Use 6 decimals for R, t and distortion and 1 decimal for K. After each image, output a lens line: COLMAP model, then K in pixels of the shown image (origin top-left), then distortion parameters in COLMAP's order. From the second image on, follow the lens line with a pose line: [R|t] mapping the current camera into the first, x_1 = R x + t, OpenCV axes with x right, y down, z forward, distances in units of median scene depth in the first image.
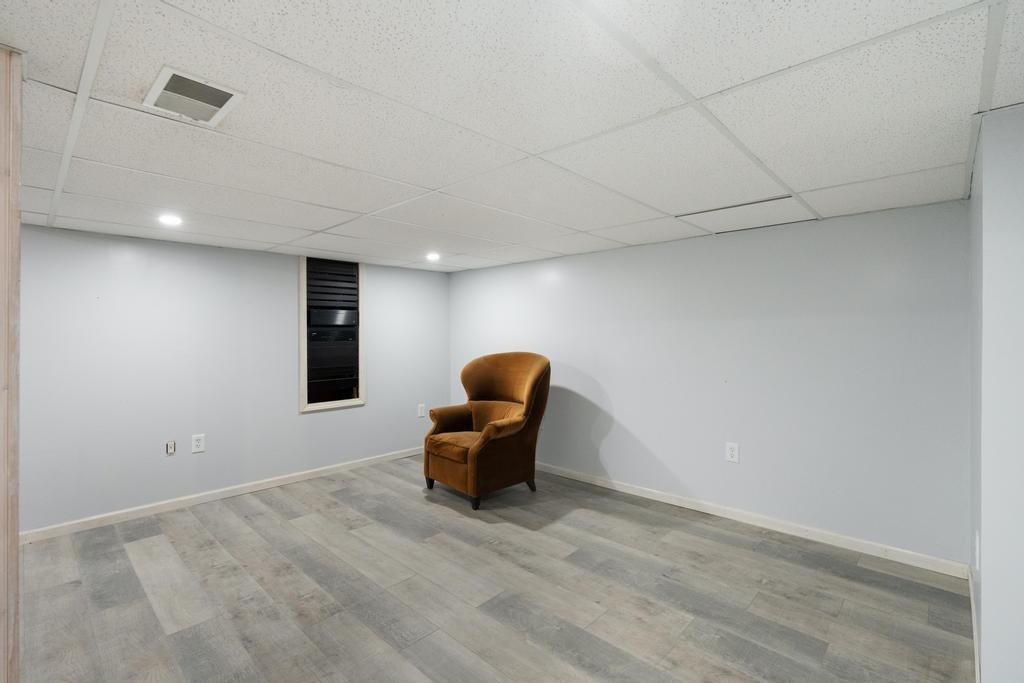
lens RADIAL K [[467.6, 0, 511.2], [0, 467.6, 332.7], [0, 0, 1]] dist [-0.000628, -0.000023]
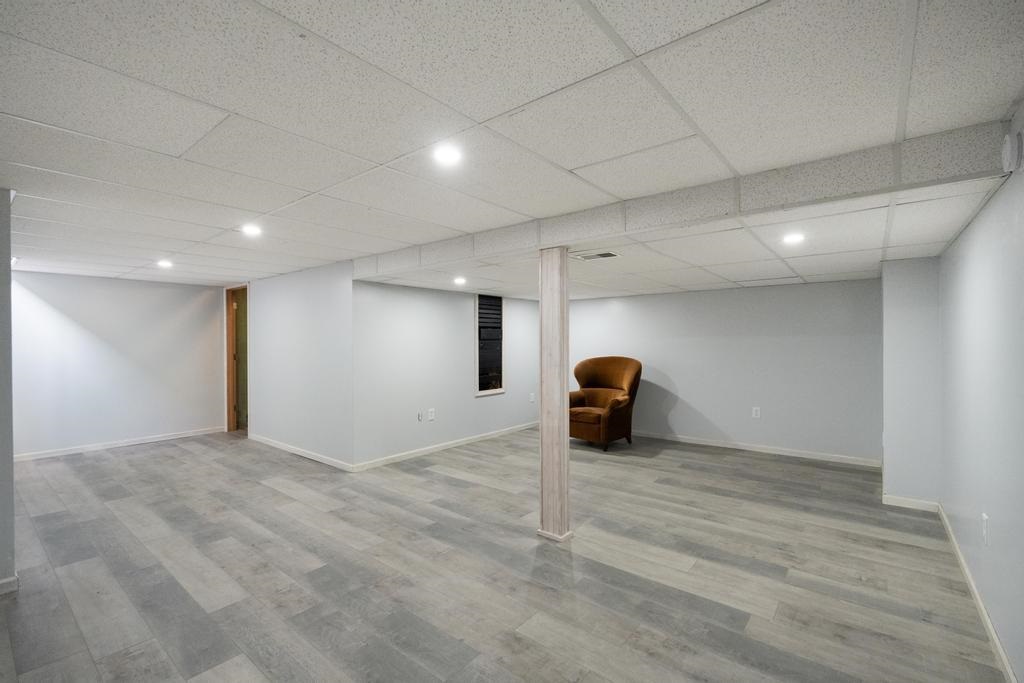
lens RADIAL K [[454.0, 0, 512.0], [0, 454.0, 341.5], [0, 0, 1]] dist [-0.002355, 0.000045]
pose [[0.996507, -0.000304, 0.083505, -0.557777], [0.000177, 0.999999, 0.001532, -0.013831], [-0.083505, -0.001511, 0.996506, -0.591797]]
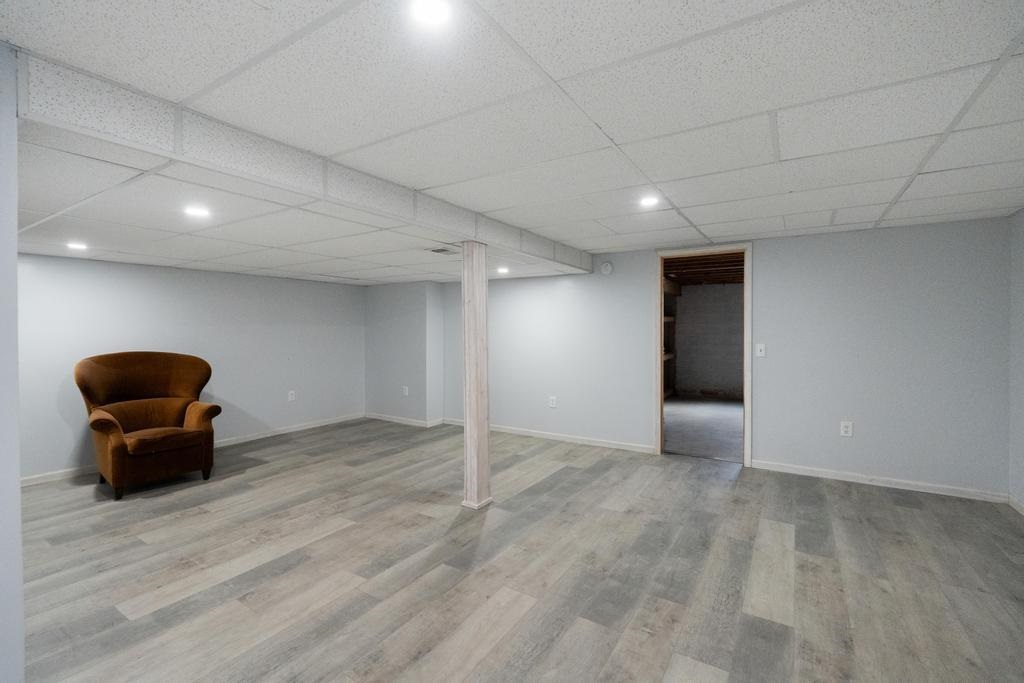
lens RADIAL K [[448.1, 0, 509.1], [0, 448.1, 335.9], [0, 0, 1]] dist [-0.000577, 0.000174]
pose [[-0.192829, -0.009620, 0.981185, -1.413393], [0.000470, 0.999951, 0.009896, -0.005690], [-0.981232, 0.002370, -0.192815, 0.470168]]
